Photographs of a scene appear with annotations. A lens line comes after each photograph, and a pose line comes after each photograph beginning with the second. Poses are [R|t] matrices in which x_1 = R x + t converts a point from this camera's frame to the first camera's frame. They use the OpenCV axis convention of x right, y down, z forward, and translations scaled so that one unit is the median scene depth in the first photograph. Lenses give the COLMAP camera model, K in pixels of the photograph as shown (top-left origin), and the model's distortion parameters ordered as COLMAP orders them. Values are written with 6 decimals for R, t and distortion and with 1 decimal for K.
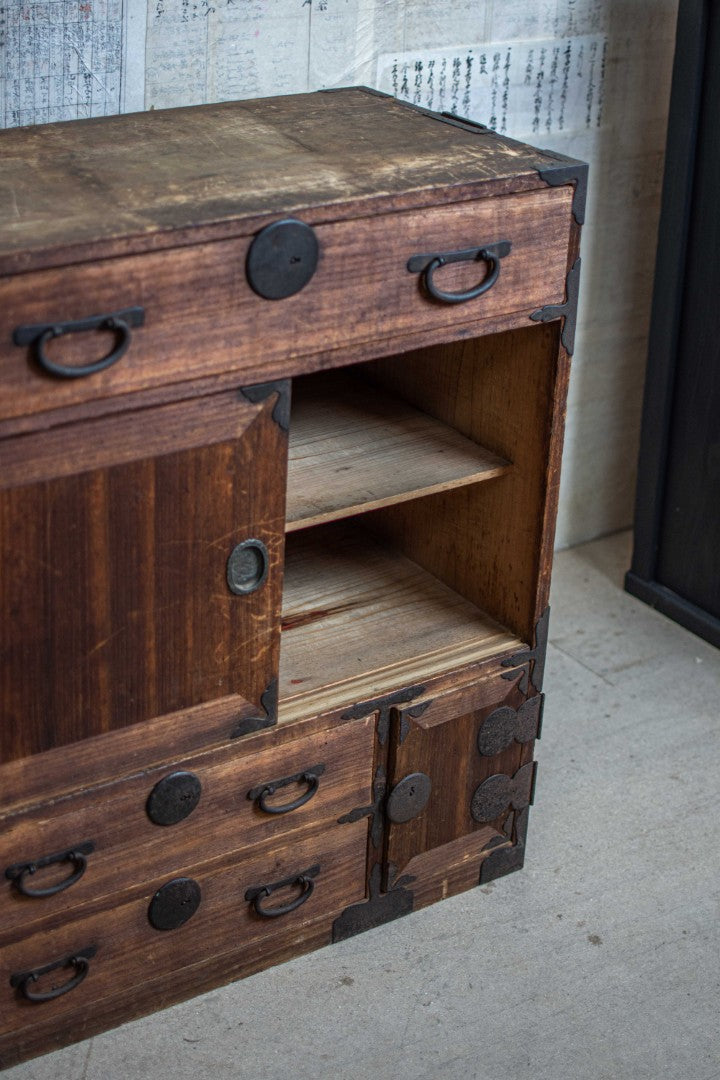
lens RADIAL K [[1746.6, 0, 272.9], [0, 1746.6, 315.4], [0, 0, 1]] dist [-0.132739, 0.000000]
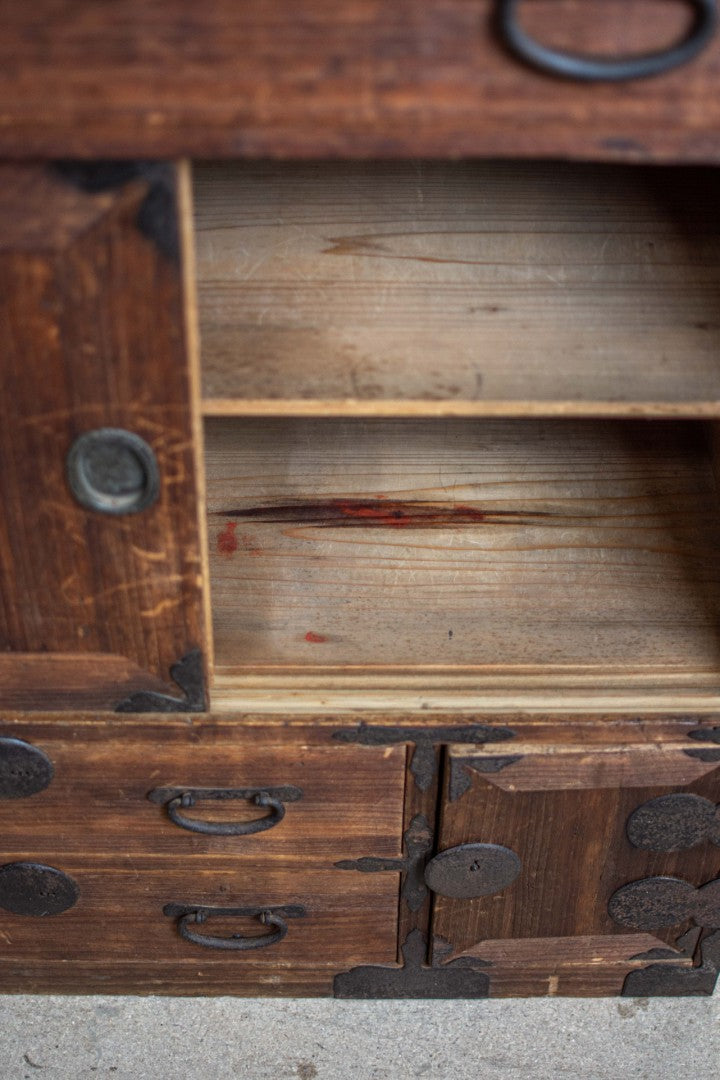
lens RADIAL K [[1746.6, 0, 362.5], [0, 1746.6, 506.8], [0, 0, 1]] dist [-0.132739, 0.000000]
pose [[0.854487, 0.346966, -0.386609, 0.232163], [-0.168275, 0.888983, 0.425901, -0.077203], [0.491462, -0.298870, 0.818011, 0.530998]]
